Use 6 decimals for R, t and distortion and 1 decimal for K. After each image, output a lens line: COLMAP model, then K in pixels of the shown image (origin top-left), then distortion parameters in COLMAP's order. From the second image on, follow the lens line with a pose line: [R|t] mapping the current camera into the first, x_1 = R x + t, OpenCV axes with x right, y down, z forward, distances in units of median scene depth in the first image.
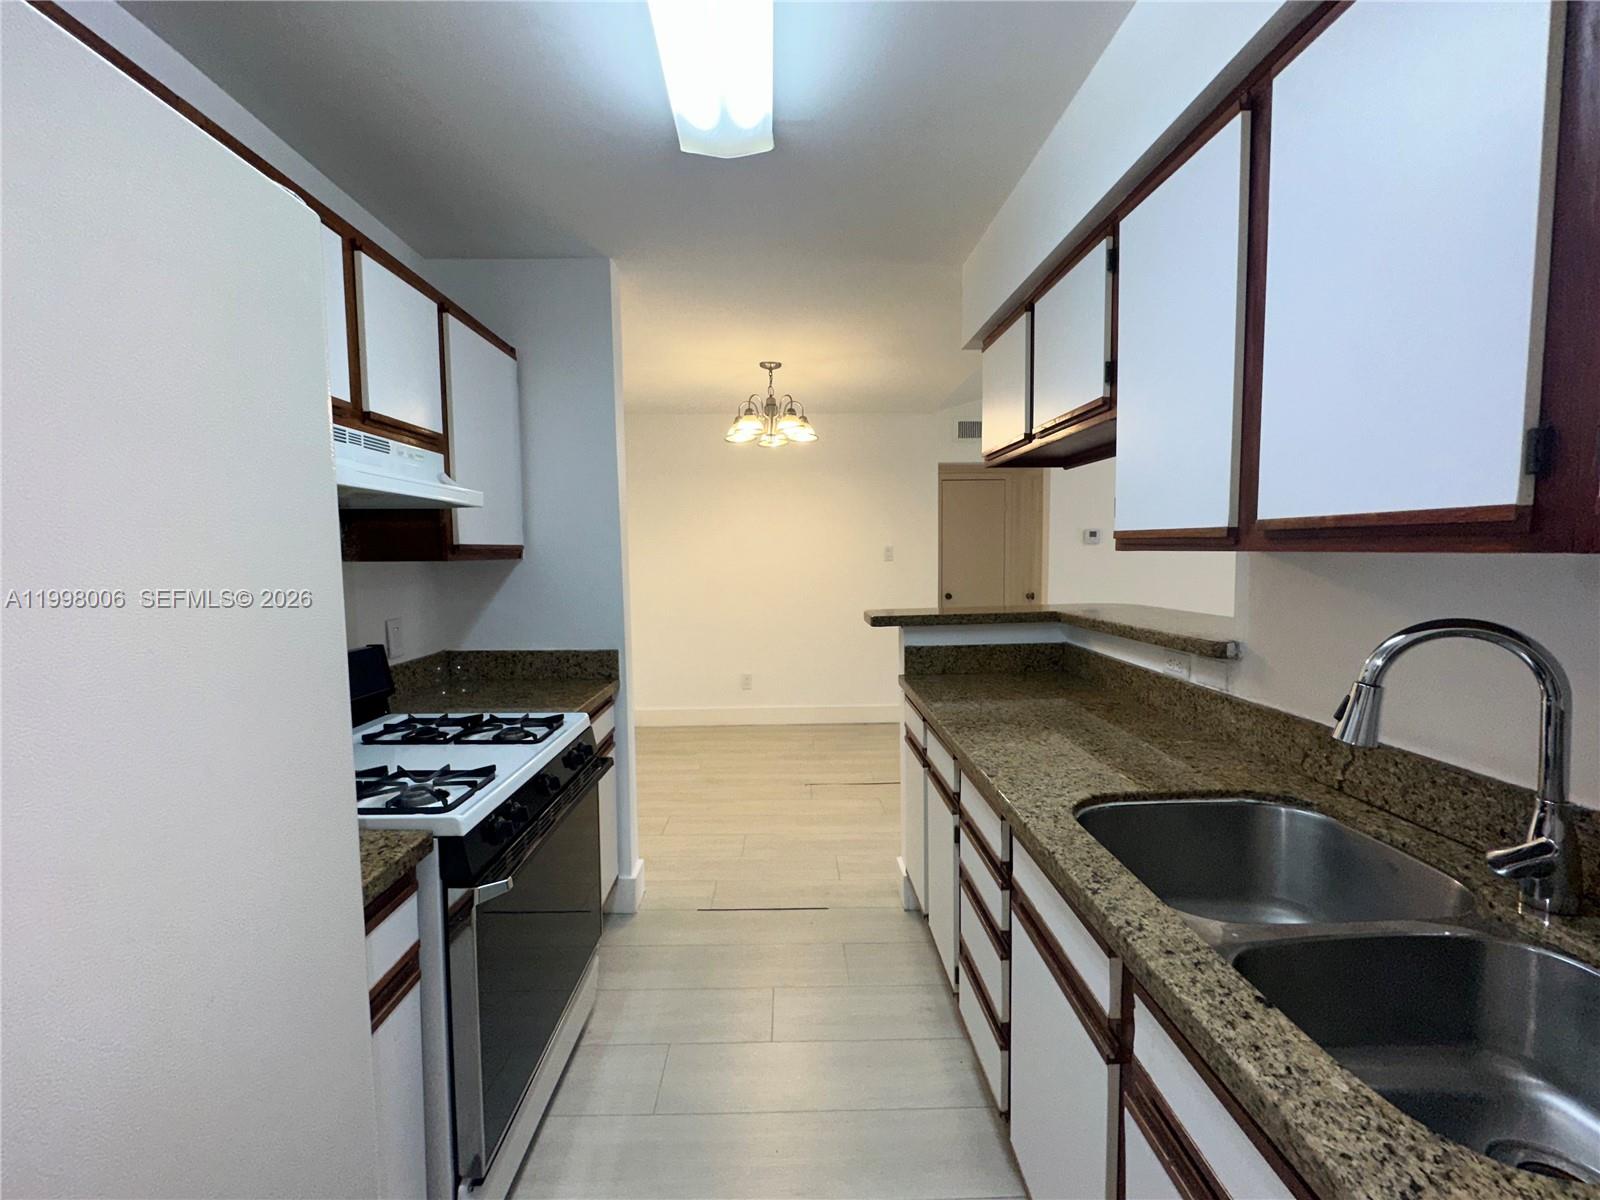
lens RADIAL K [[638.8, 0, 797.8], [0, 638.8, 601.7], [0, 0, 1]] dist [-0.002593, -0.000097]
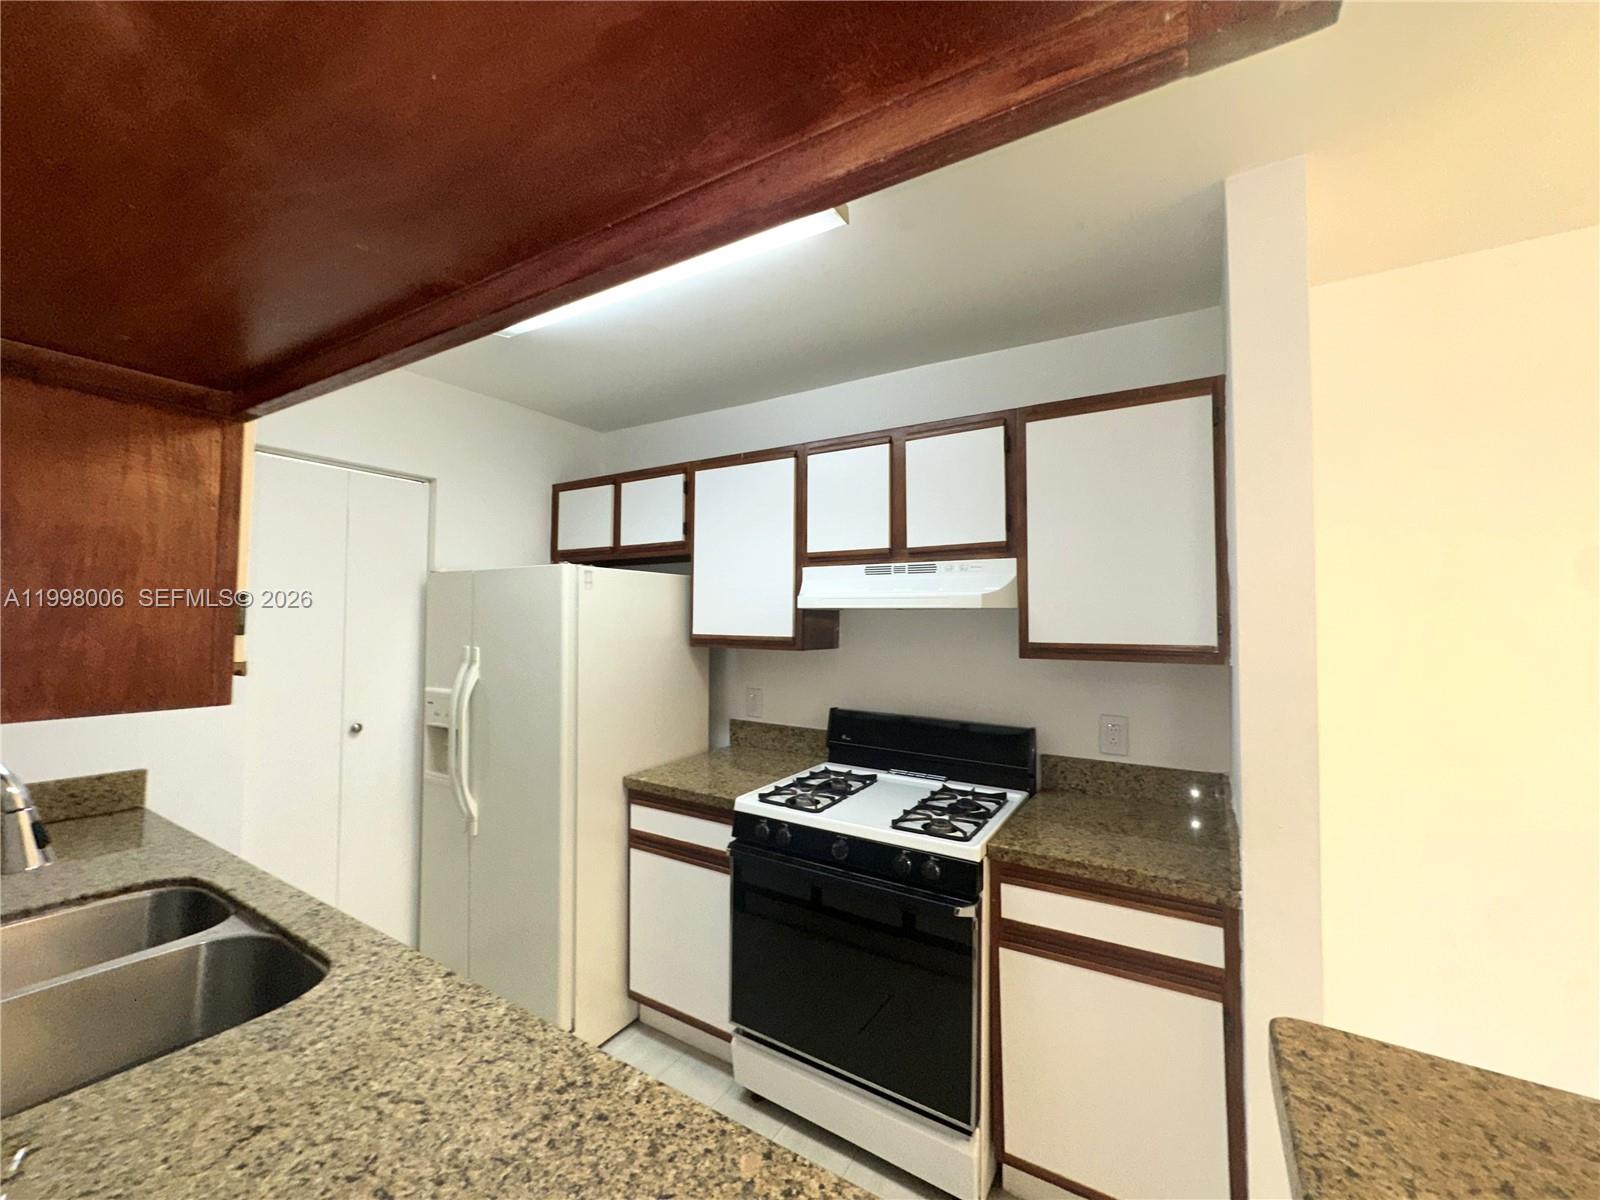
lens RADIAL K [[638.8, 0, 797.8], [0, 638.8, 601.7], [0, 0, 1]] dist [-0.002593, -0.000097]
pose [[-0.544105, -0.021451, -0.838743, 0.652335], [-0.066828, 0.997605, 0.017838, -0.186783], [0.836352, 0.065757, -0.544235, 1.563503]]
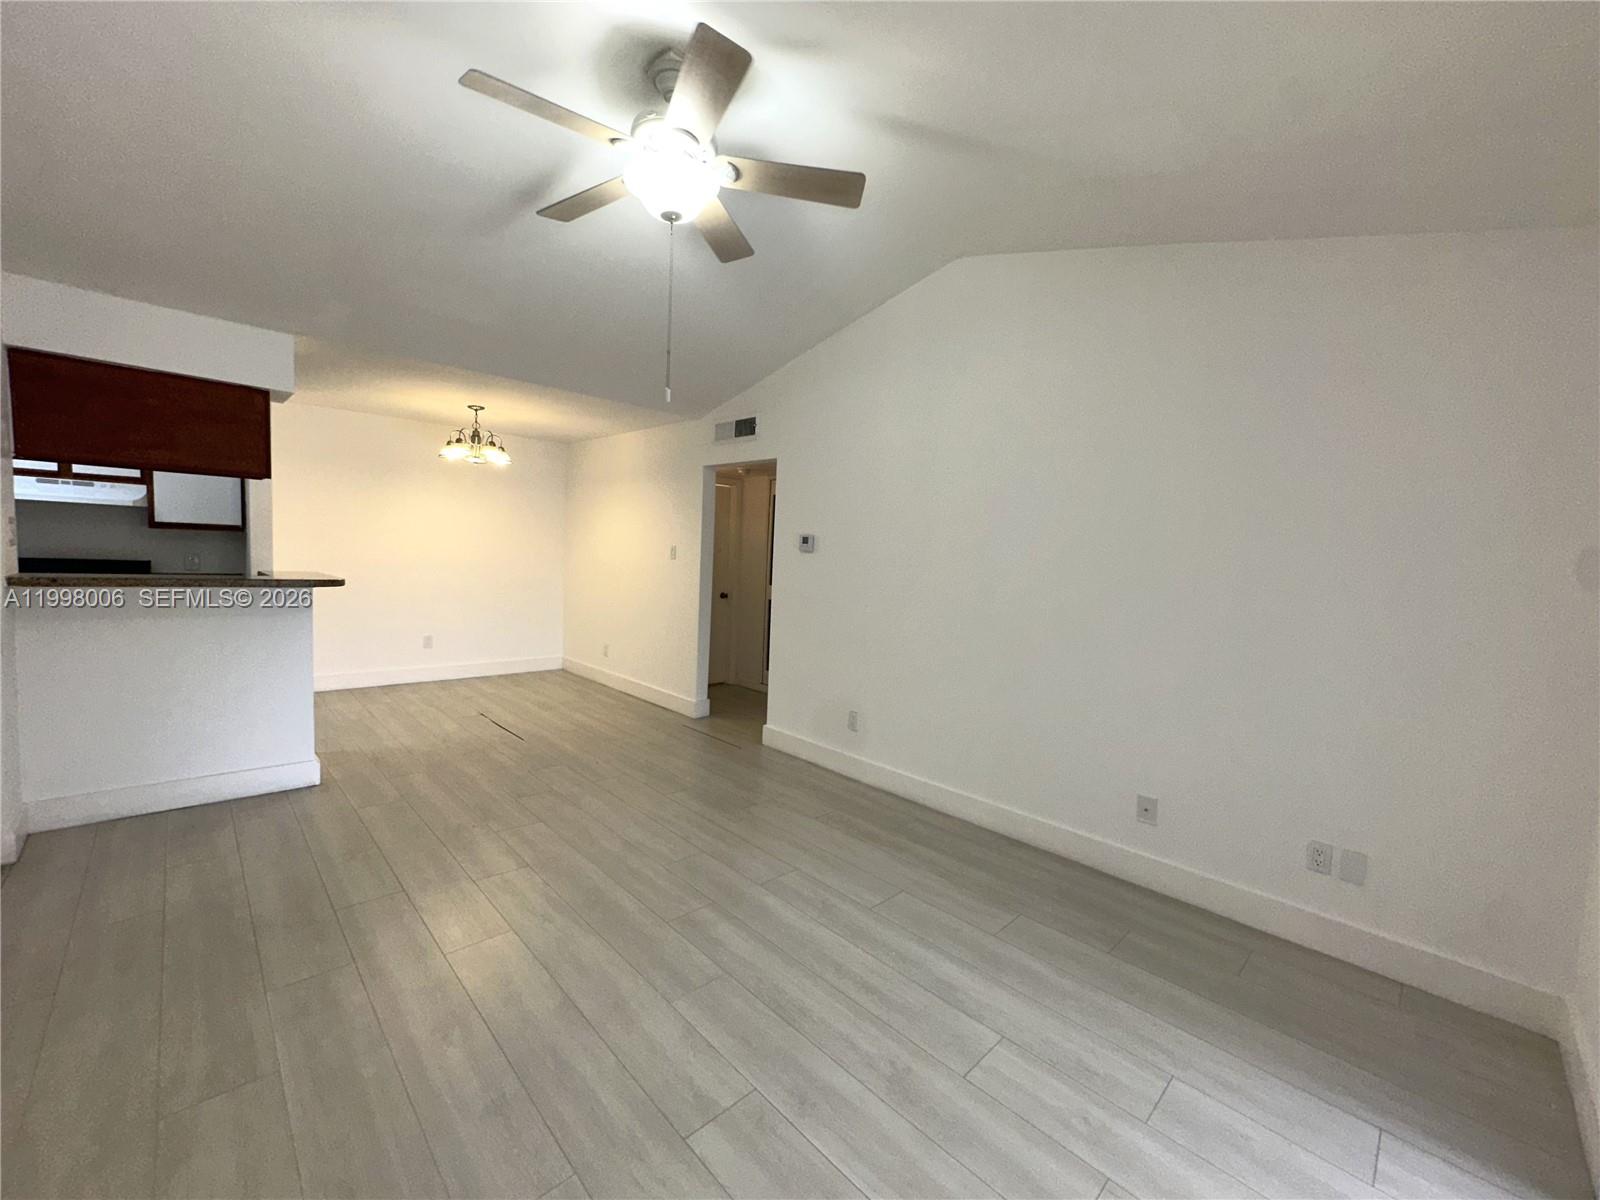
lens RADIAL K [[638.8, 0, 797.8], [0, 638.8, 601.7], [0, 0, 1]] dist [-0.002593, -0.000097]
pose [[0.680197, 0.098752, -0.726347, 3.692311], [-0.106930, 0.993652, 0.034958, -0.168463], [0.725189, 0.053890, 0.686438, 1.420699]]
